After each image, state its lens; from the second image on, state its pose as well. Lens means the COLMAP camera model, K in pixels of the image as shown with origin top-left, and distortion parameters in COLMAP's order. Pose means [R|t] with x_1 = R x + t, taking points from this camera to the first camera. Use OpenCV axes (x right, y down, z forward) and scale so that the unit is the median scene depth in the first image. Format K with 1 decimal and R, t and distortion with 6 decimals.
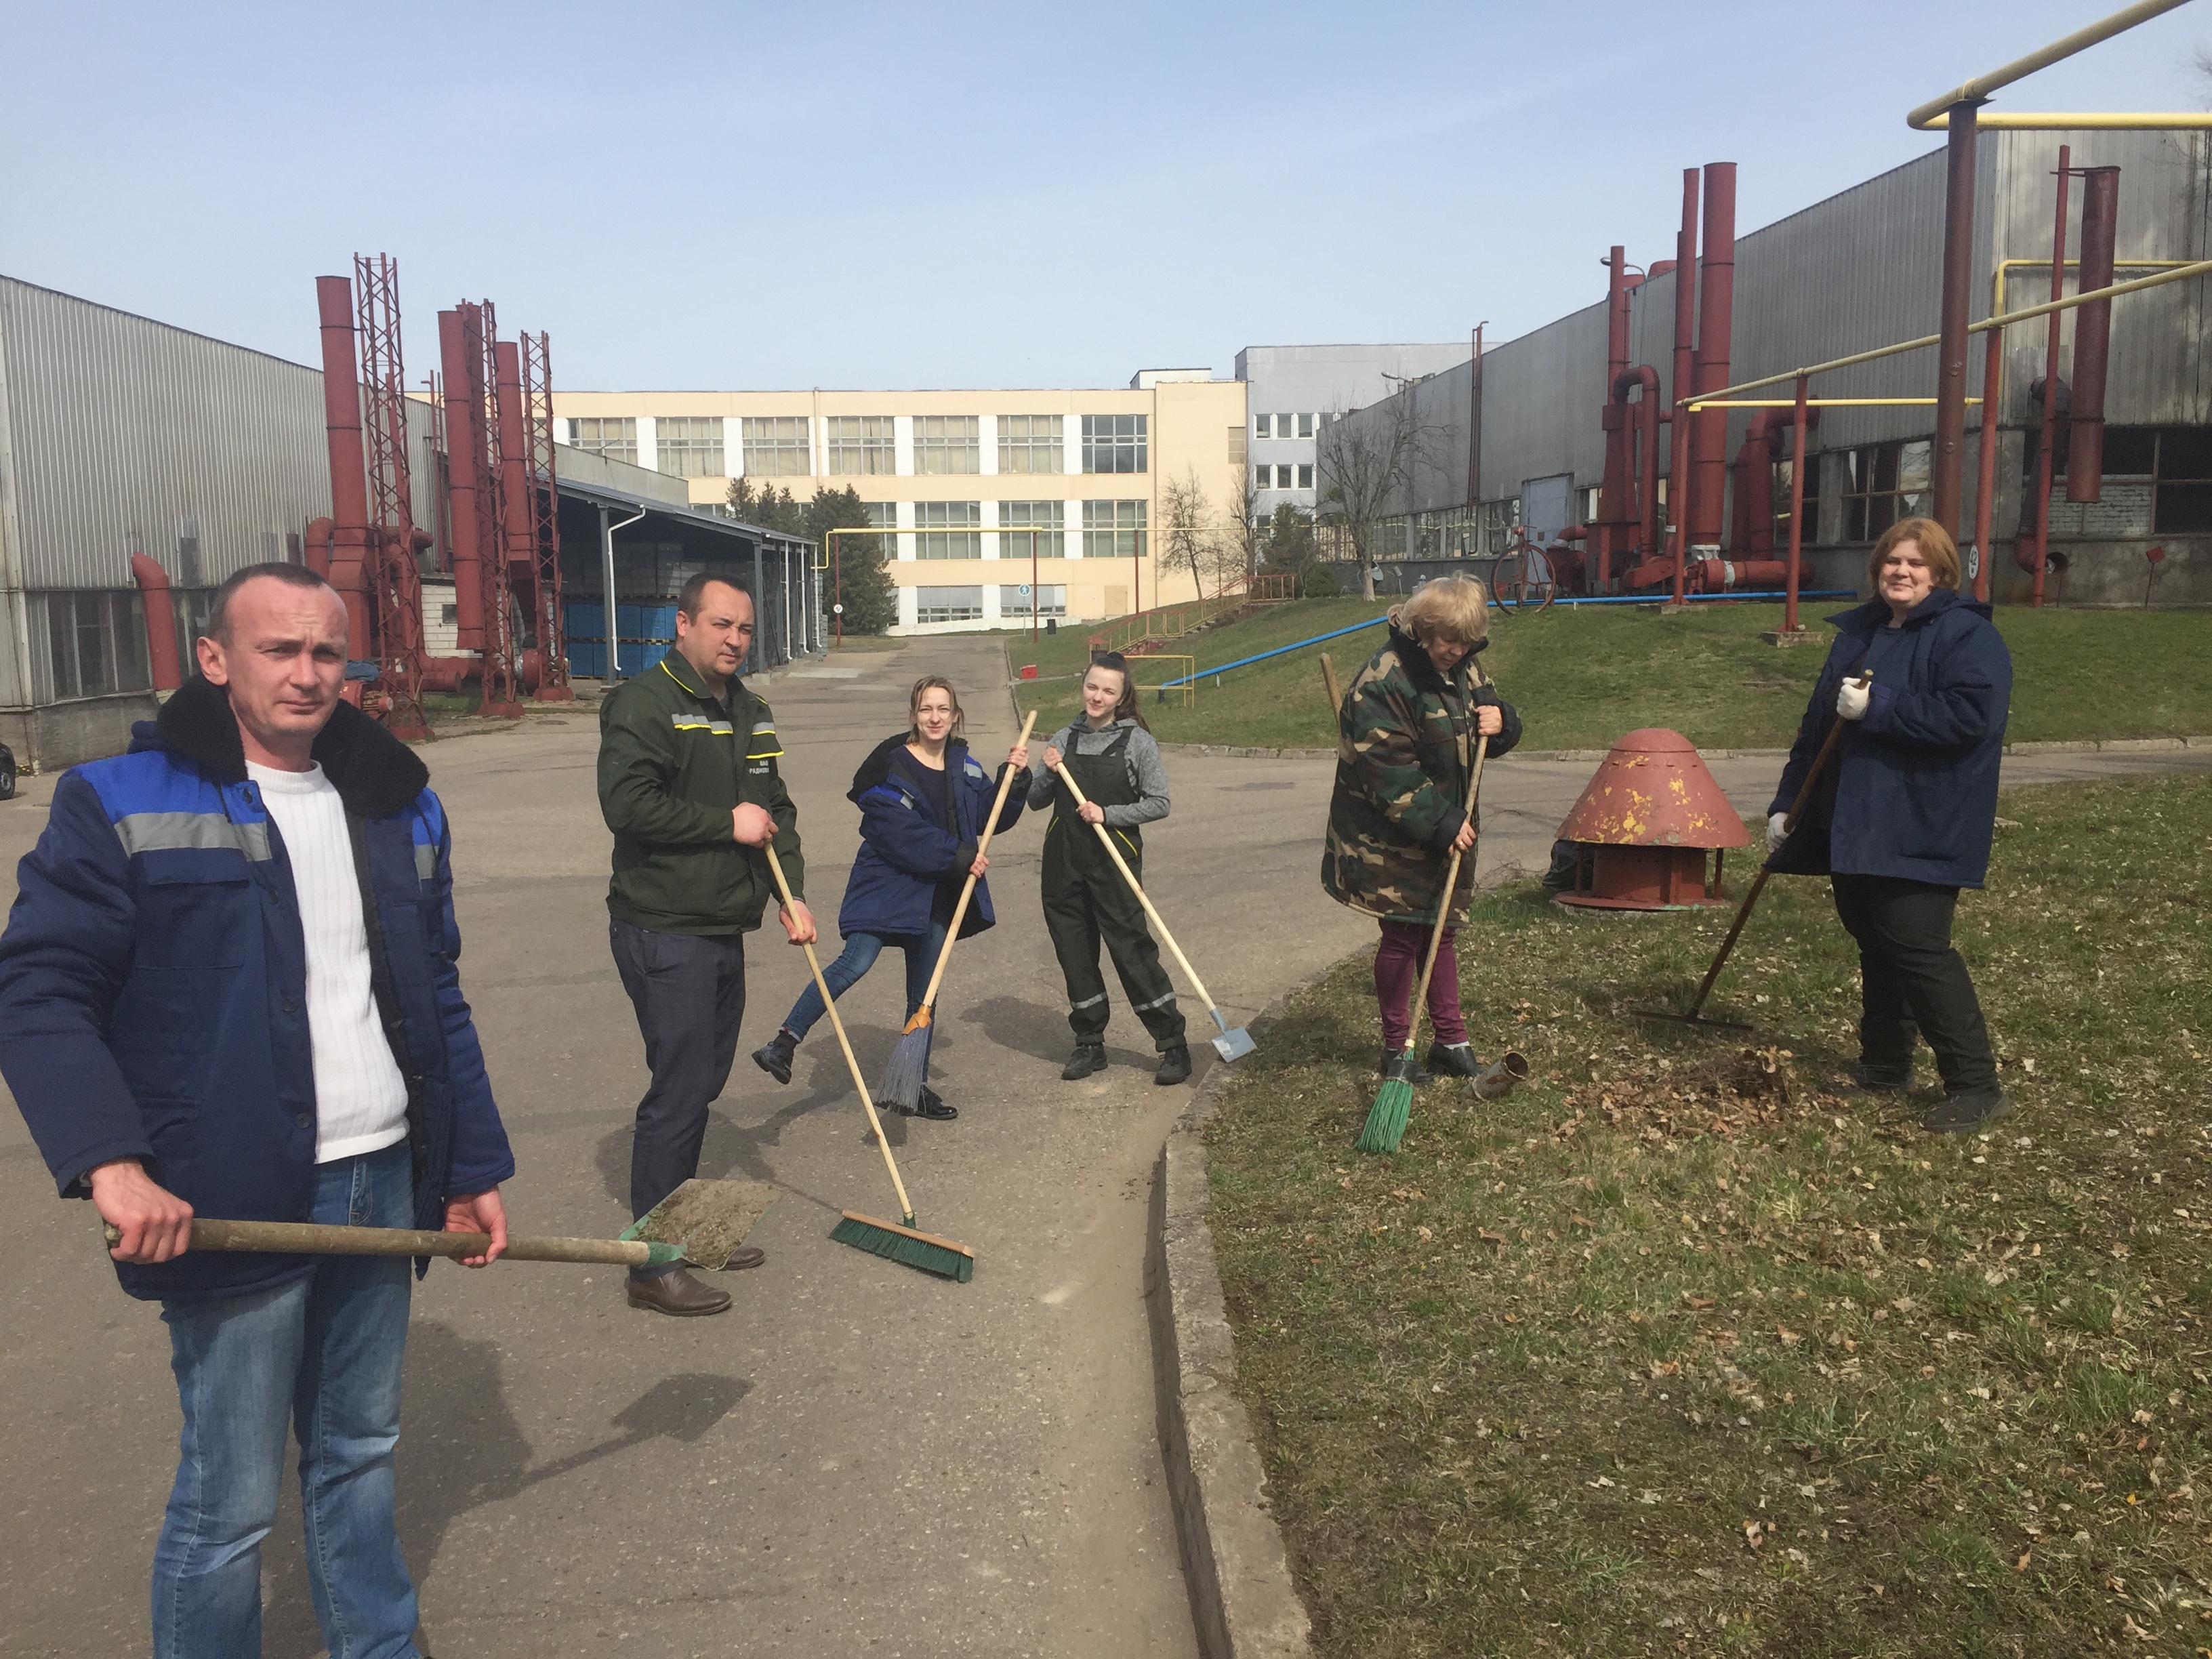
lens RADIAL K [[1876.1, 0, 1099.4], [0, 1876.1, 811.9], [0, 0, 1]] dist [0.077169, -0.102414]
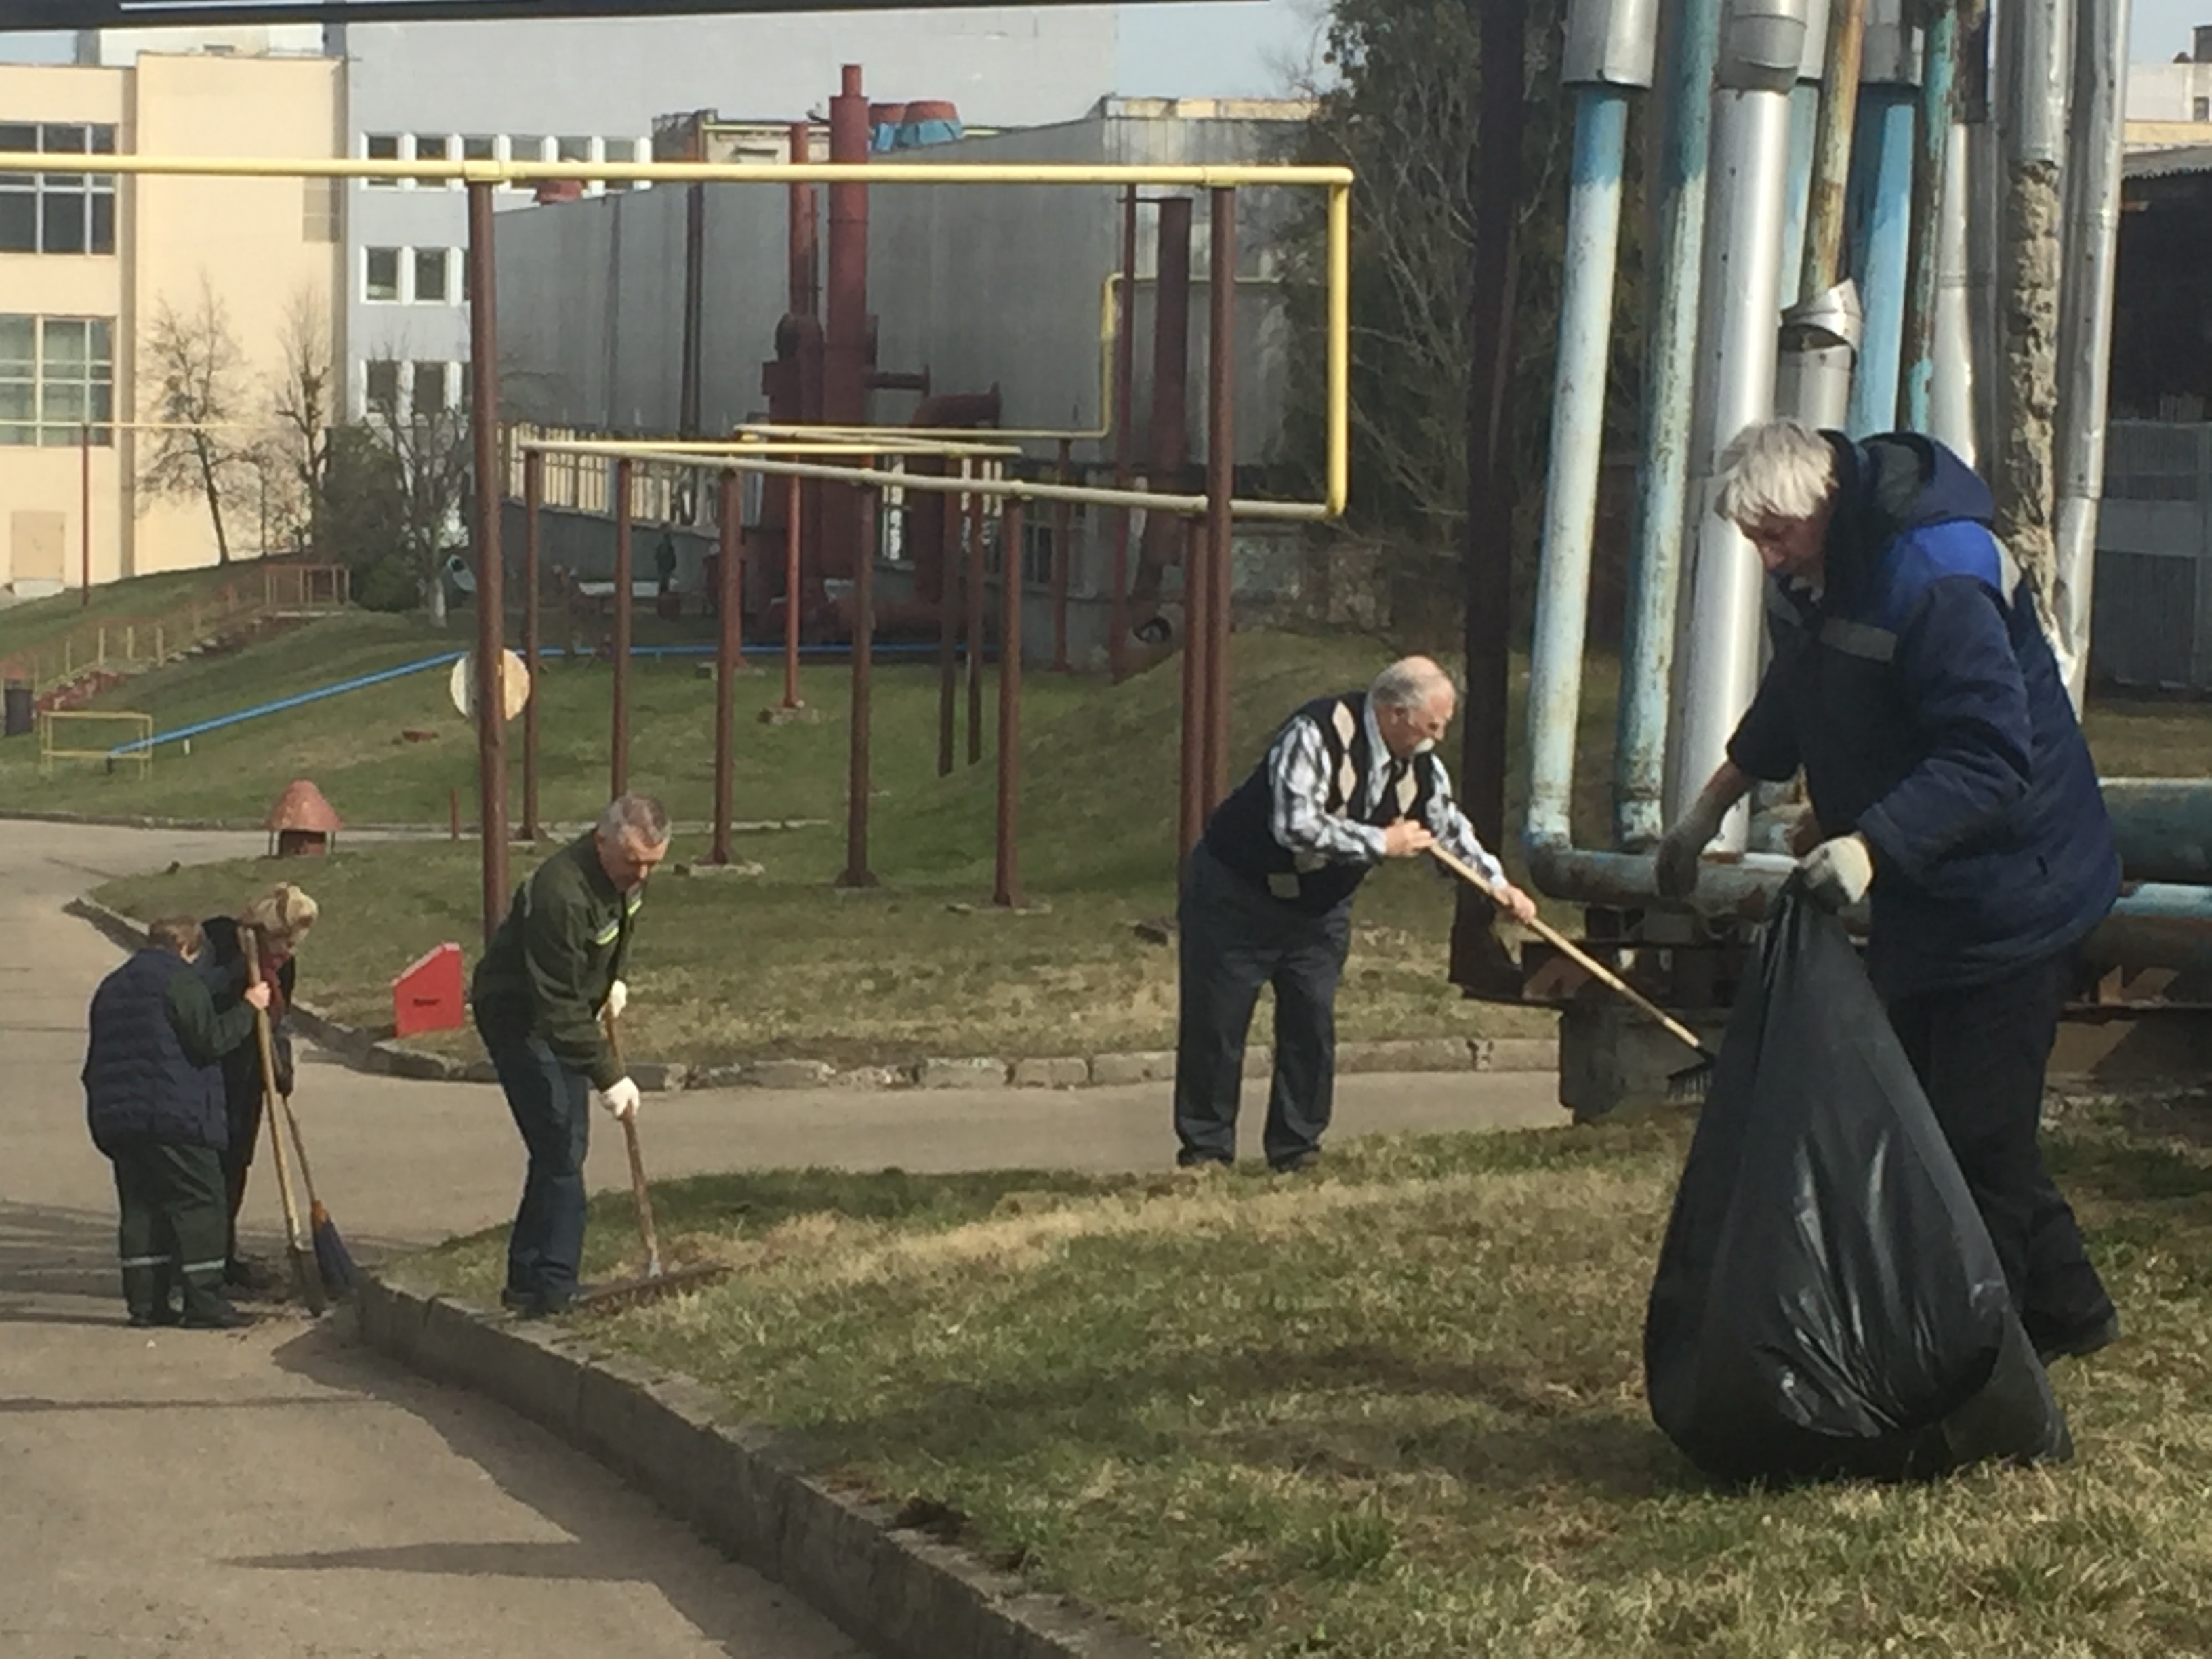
lens RADIAL K [[6062.0, 0, 1106.0], [0, 6062.0, 829.5], [0, 0, 1]] dist [-0.043012, -0.288516]
pose [[0.982576, 0.013907, 0.185338, -0.008277], [-0.004105, 0.998577, -0.053162, 0.031260], [-0.185814, 0.051475, 0.981236, -0.500419]]
